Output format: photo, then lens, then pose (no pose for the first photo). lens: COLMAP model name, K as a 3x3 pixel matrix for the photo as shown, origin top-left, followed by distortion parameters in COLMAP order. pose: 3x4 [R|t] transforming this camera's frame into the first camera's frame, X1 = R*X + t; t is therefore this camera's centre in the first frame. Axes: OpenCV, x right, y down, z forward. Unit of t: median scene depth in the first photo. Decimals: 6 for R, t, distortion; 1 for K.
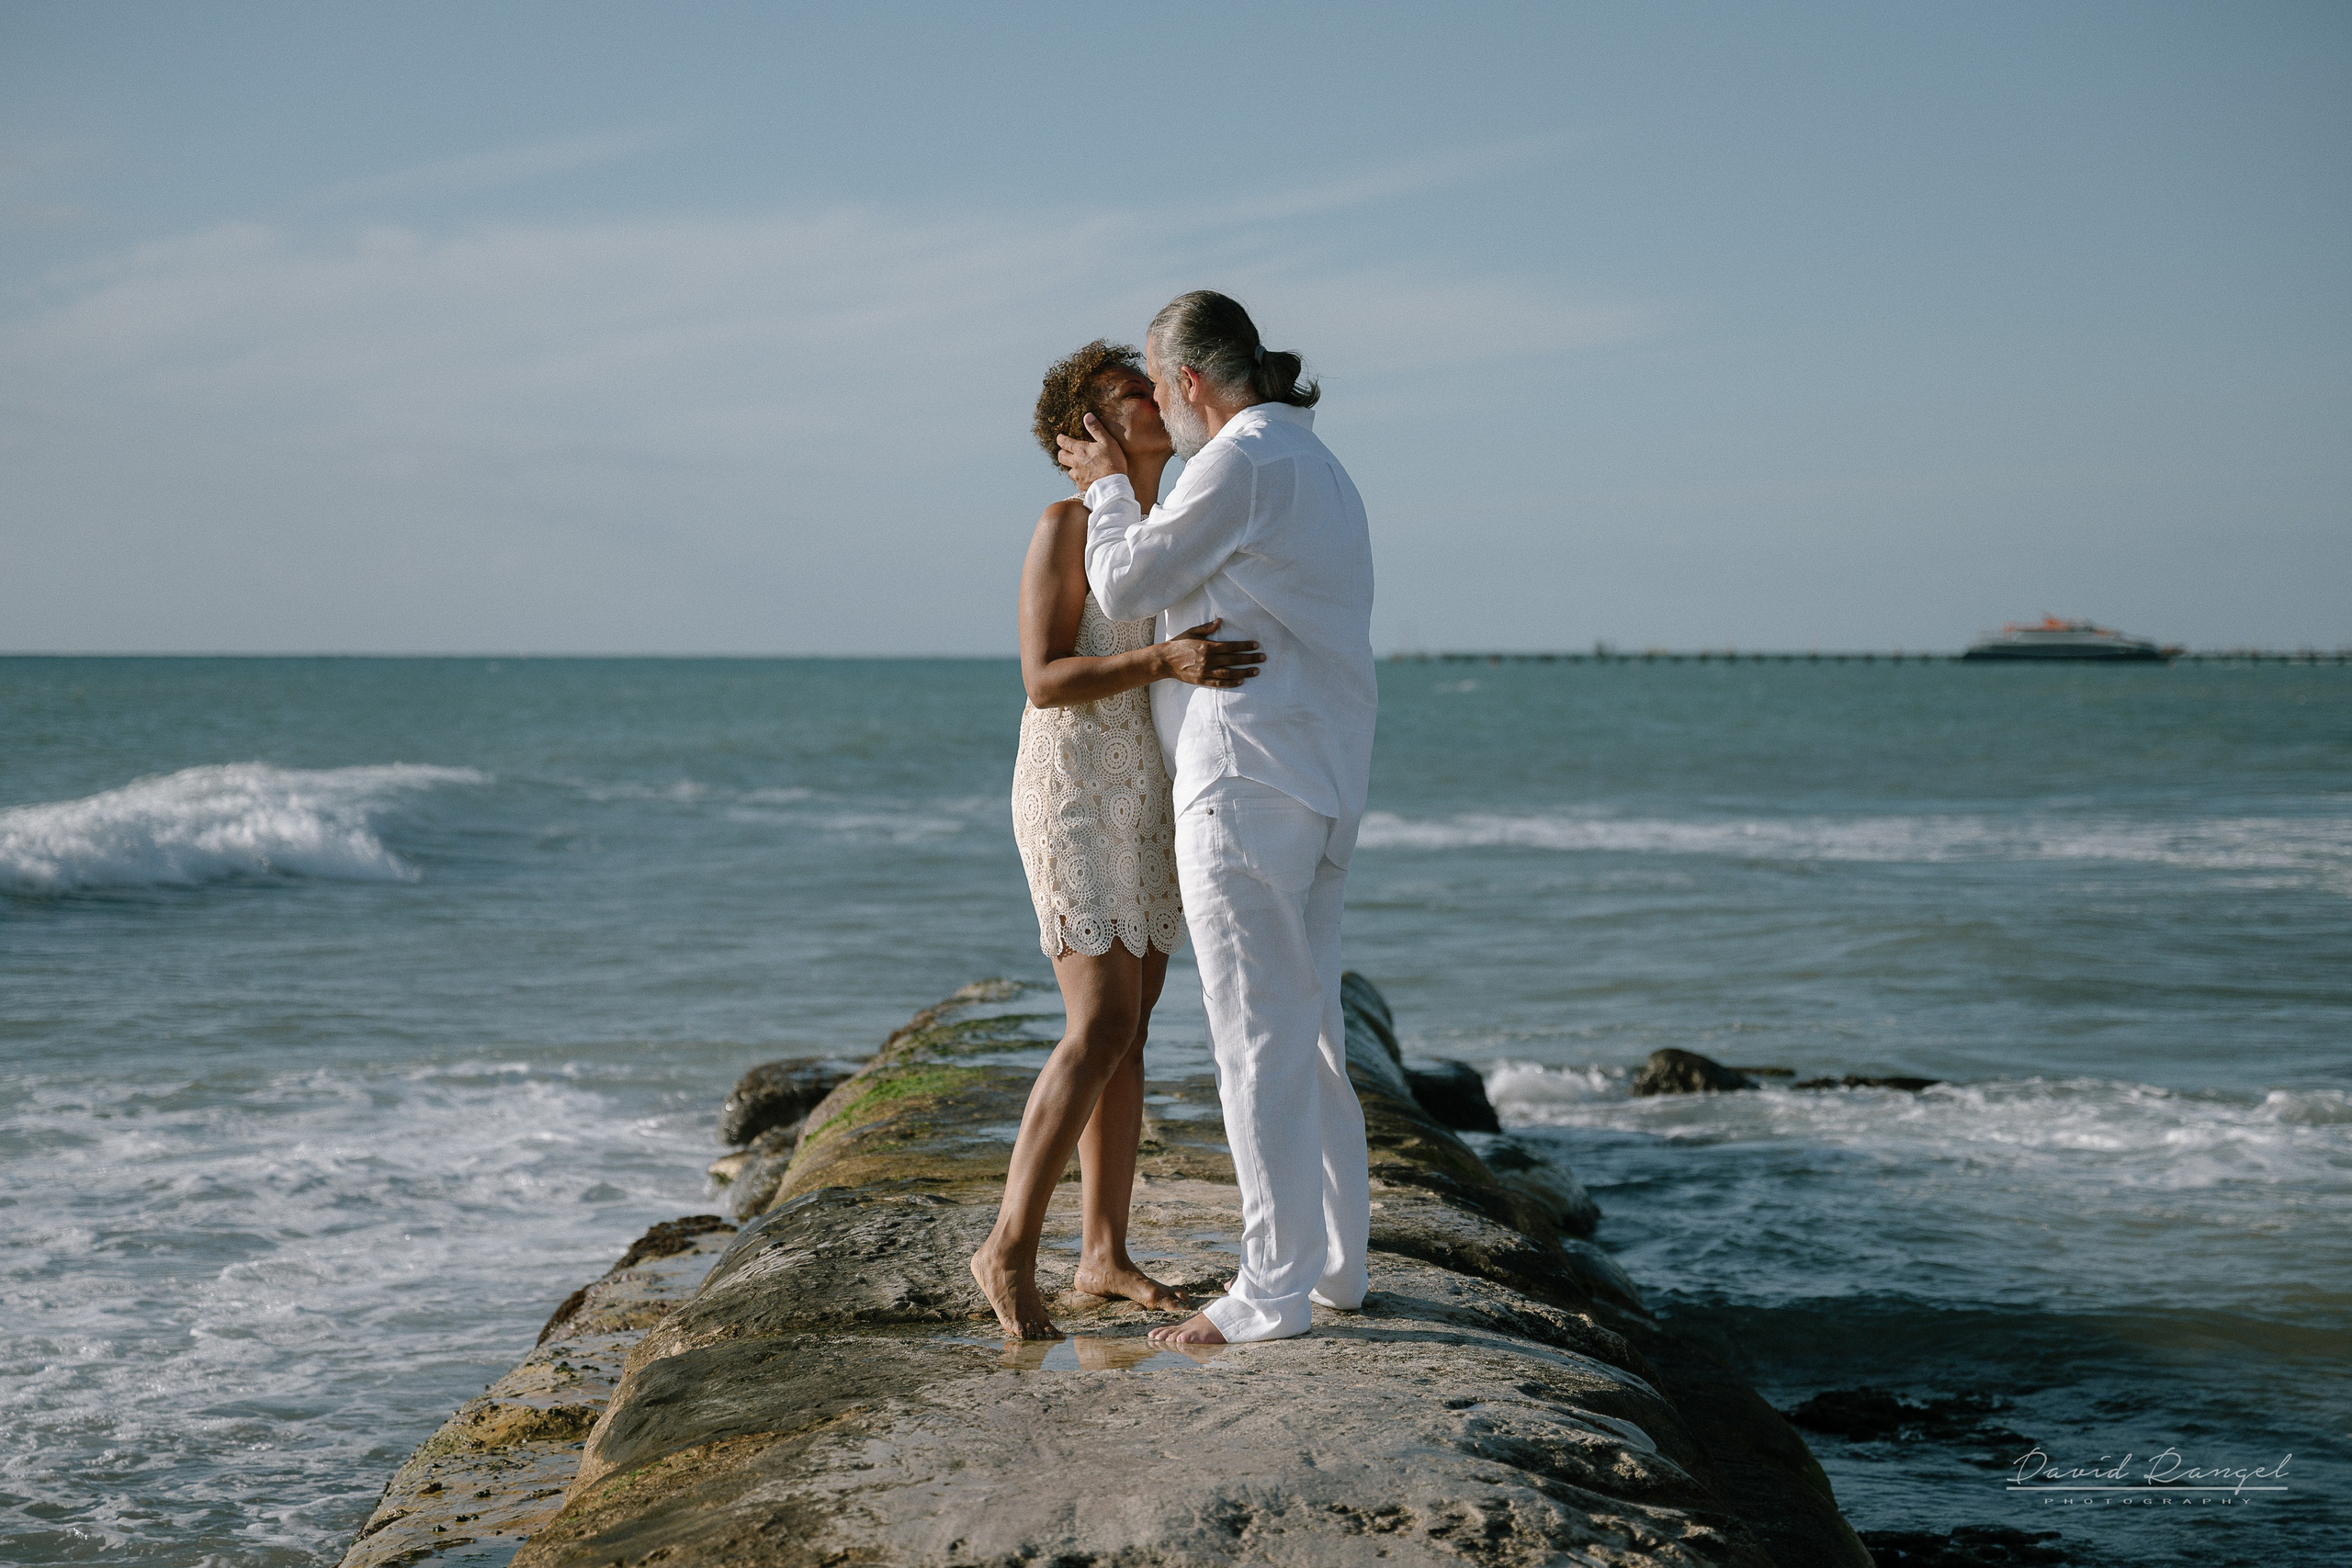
lens RADIAL K [[5077.7, 0, 1194.2], [0, 5077.7, 779.4], [0, 0, 1]] dist [0.017176, 0.000000]
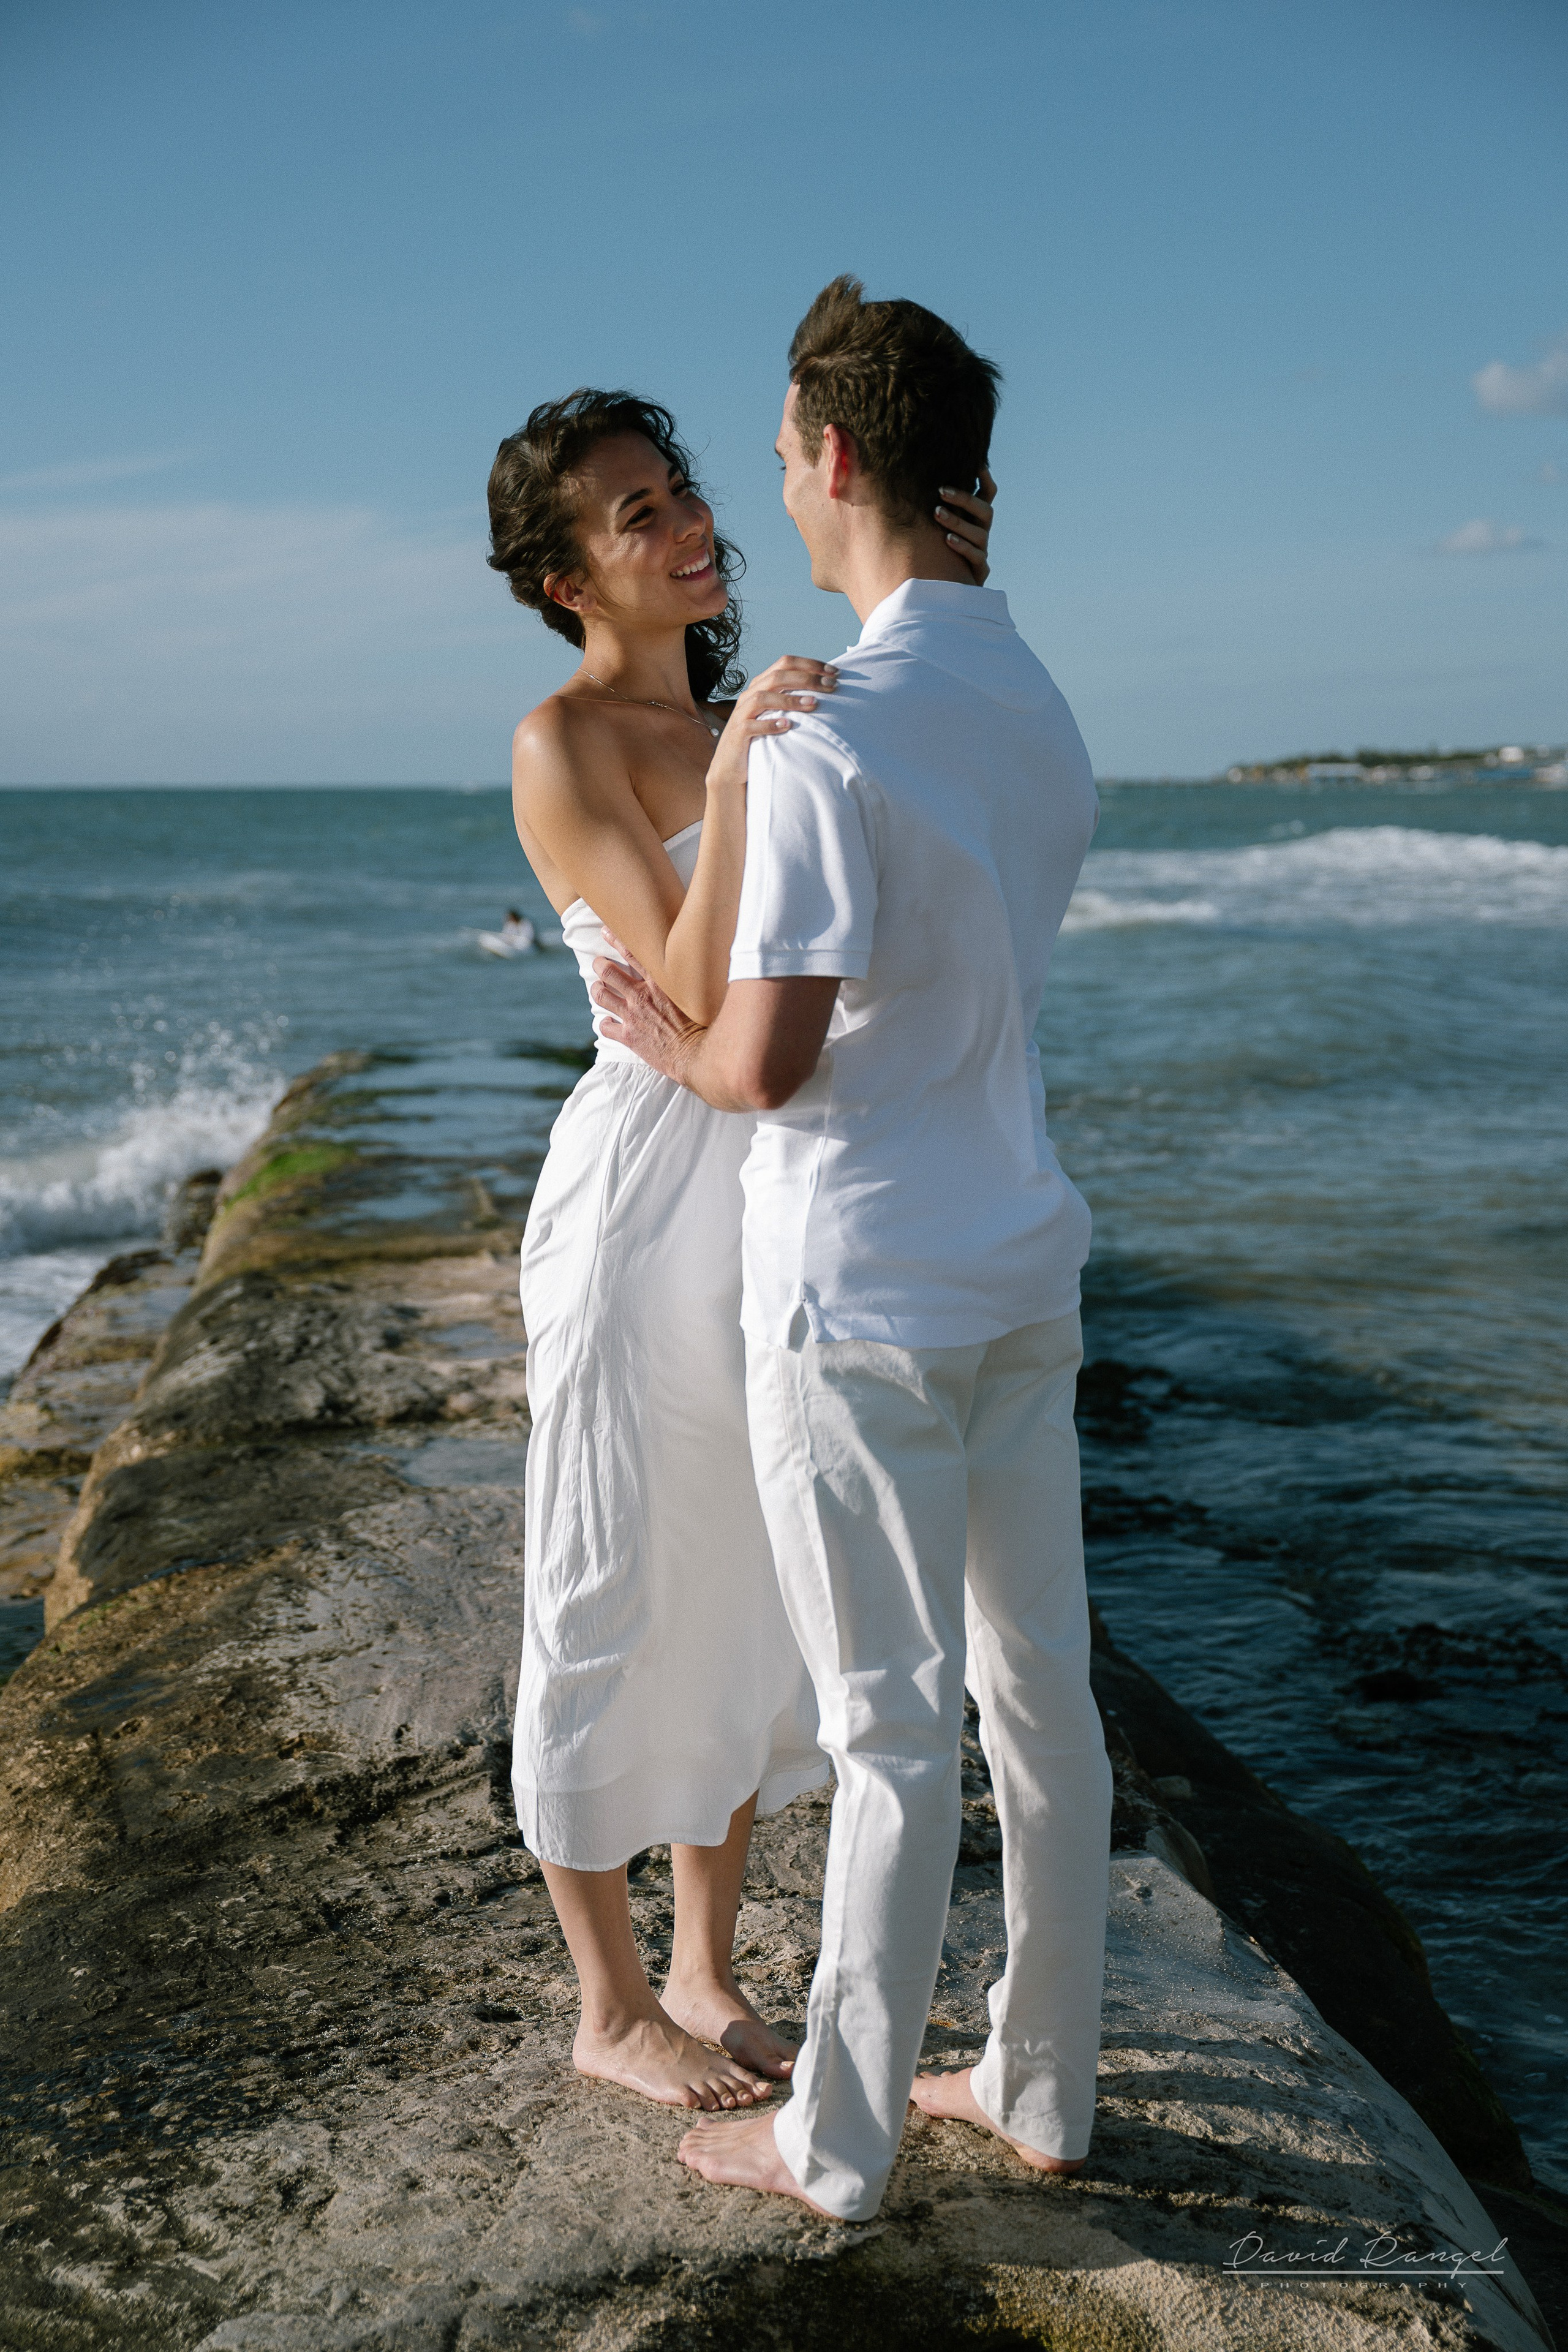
lens RADIAL K [[3155.3, 0, 799.4], [0, 3155.3, 1185.8], [0, 0, 1]] dist [-0.004001, 0.000000]
pose [[0.993775, -0.020589, 0.109488, -0.024282], [0.009222, 0.994604, 0.103330, -0.028906], [-0.111024, -0.101677, 0.988603, 0.230677]]
